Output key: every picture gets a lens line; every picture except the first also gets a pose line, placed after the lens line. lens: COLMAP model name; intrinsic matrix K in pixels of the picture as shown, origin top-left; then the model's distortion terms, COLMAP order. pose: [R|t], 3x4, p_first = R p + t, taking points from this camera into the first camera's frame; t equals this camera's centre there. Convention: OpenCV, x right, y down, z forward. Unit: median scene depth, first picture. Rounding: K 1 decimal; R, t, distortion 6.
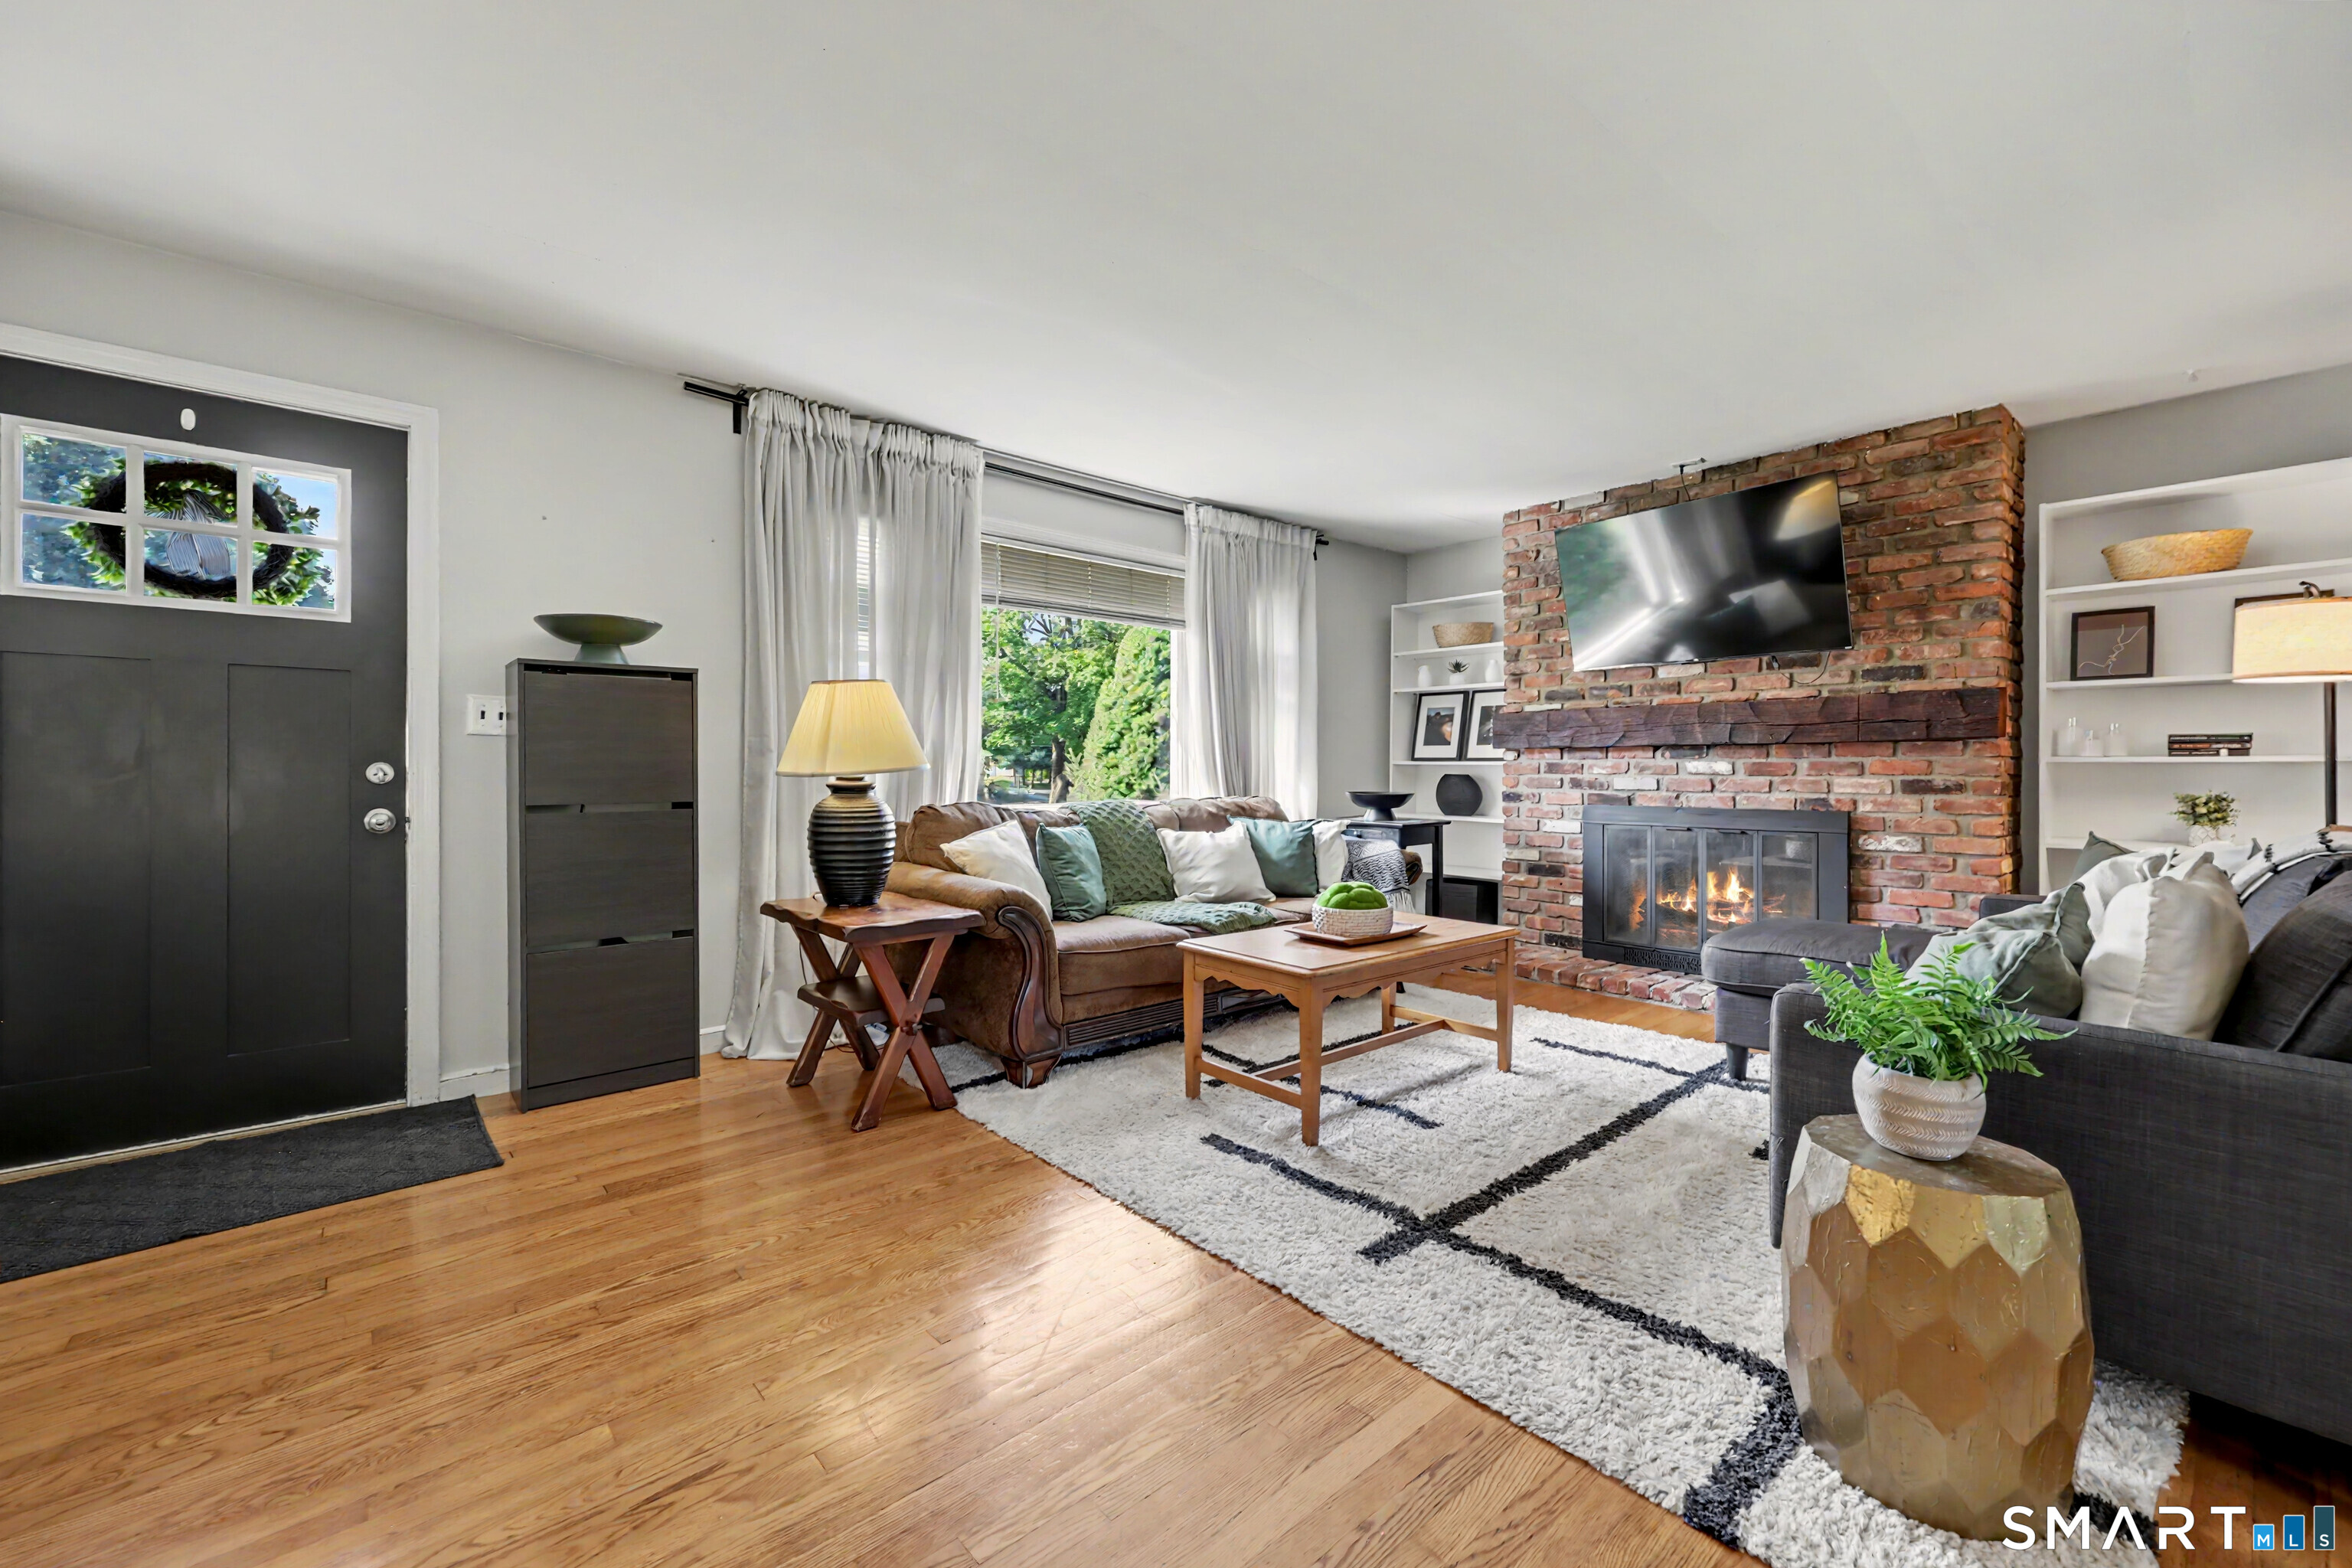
lens RADIAL K [[947.7, 0, 1190.4], [0, 947.7, 782.9], [0, 0, 1]] dist [-0.000954, -0.000004]
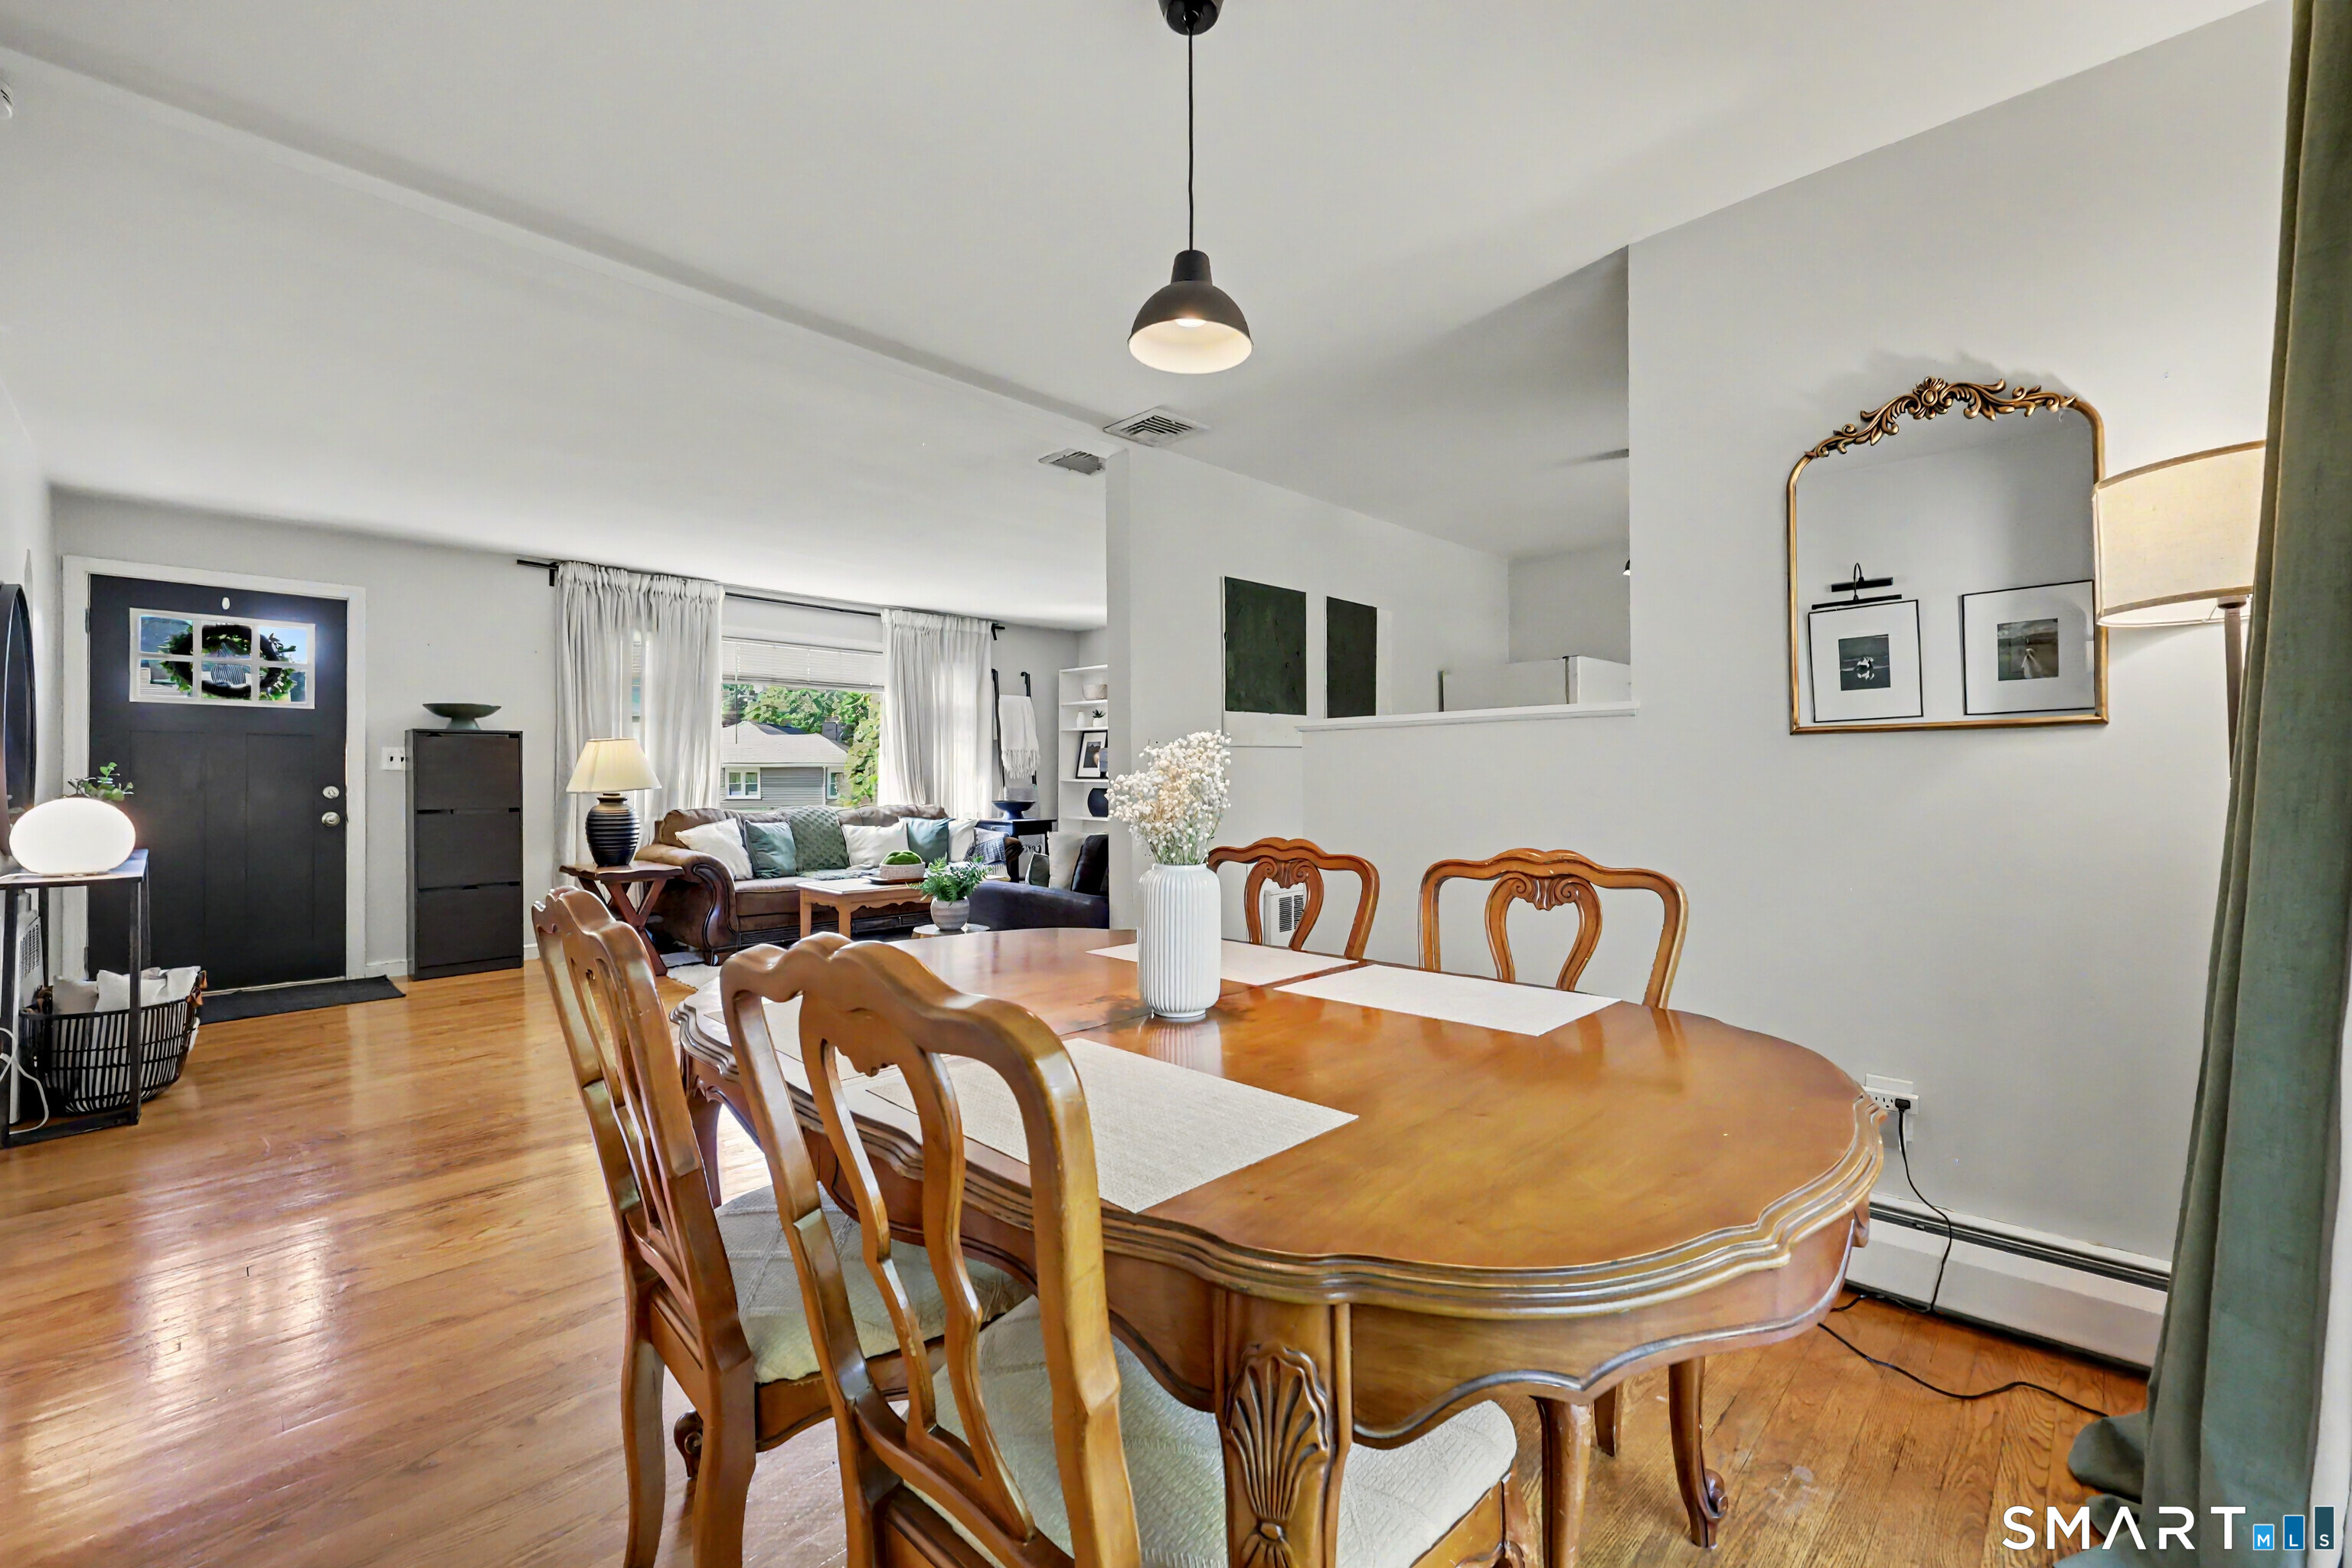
lens RADIAL K [[947.7, 0, 1190.4], [0, 947.7, 782.9], [0, 0, 1]] dist [-0.000954, -0.000004]
pose [[0.995736, -0.003825, 0.092165, 0.531414], [0.004841, 0.999930, -0.010796, -0.001625], [-0.092117, 0.011196, 0.995685, -0.829972]]
